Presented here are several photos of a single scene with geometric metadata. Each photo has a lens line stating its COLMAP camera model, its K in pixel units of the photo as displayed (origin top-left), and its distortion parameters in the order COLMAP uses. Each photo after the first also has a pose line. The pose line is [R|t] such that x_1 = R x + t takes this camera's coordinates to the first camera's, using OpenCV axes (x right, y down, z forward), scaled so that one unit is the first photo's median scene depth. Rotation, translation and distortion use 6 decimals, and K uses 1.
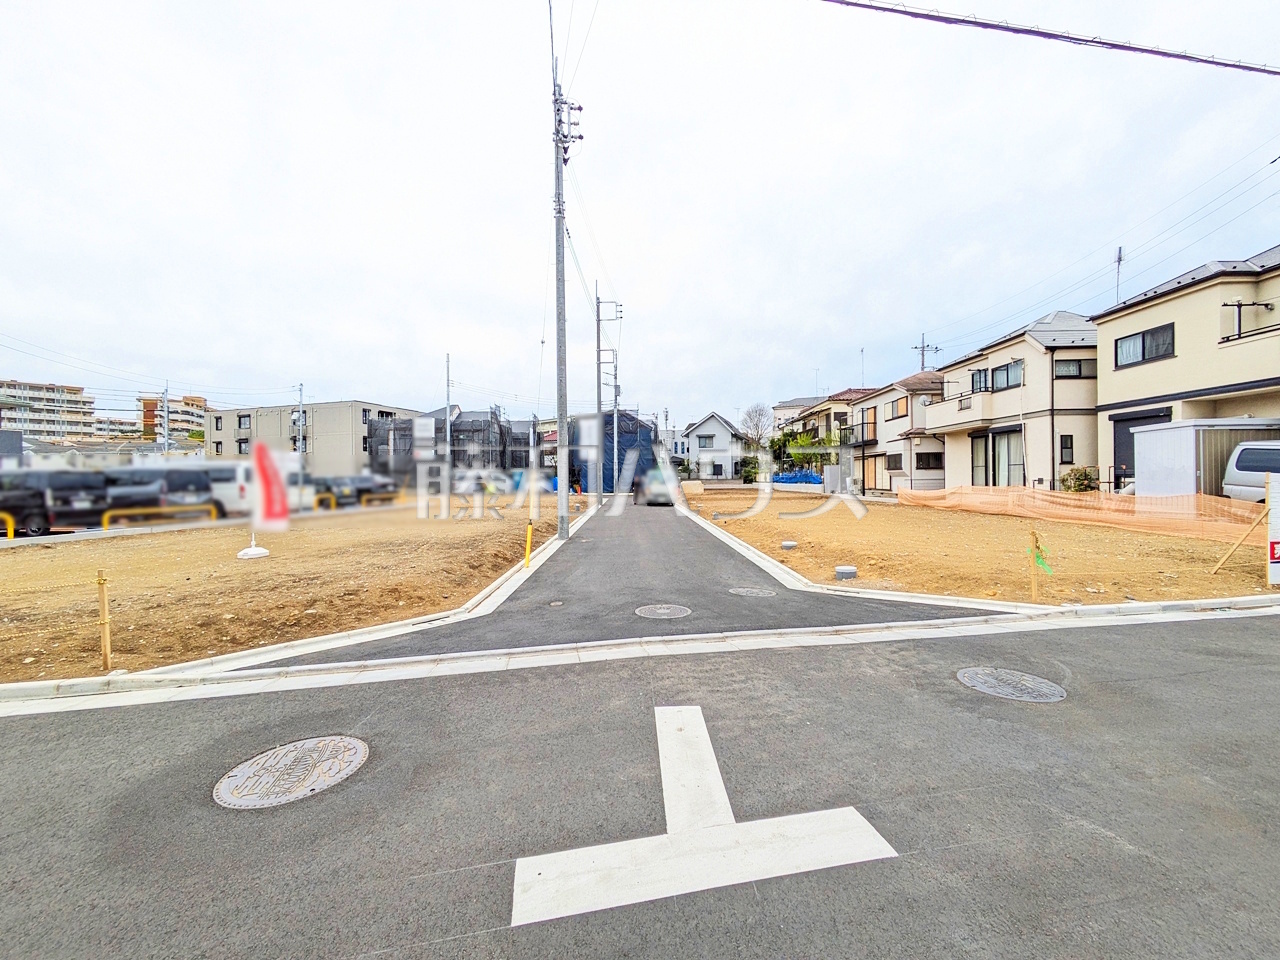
lens RADIAL K [[504.3, 0, 642.2], [0, 504.3, 477.1], [0, 0, 1]] dist [-0.000279, 0.002327]
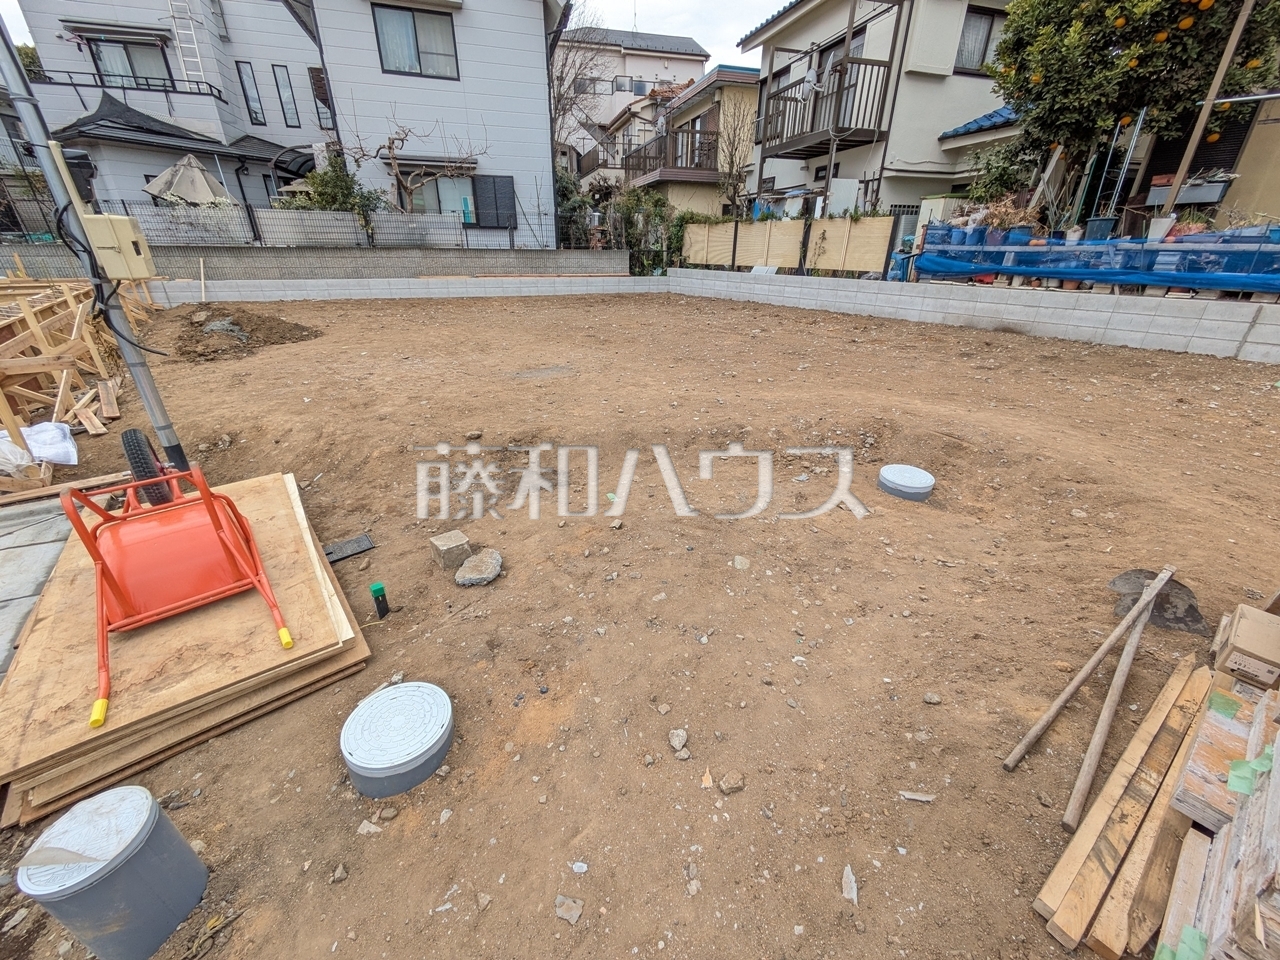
lens RADIAL K [[504.3, 0, 642.6], [0, 504.3, 477.7], [0, 0, 1]] dist [-0.000279, 0.002327]
pose [[0.807448, -0.234015, 0.541539, 0.118928], [-0.018410, 0.907516, 0.419614, 0.002180], [-0.589651, -0.348787, 0.728464, 1.757561]]
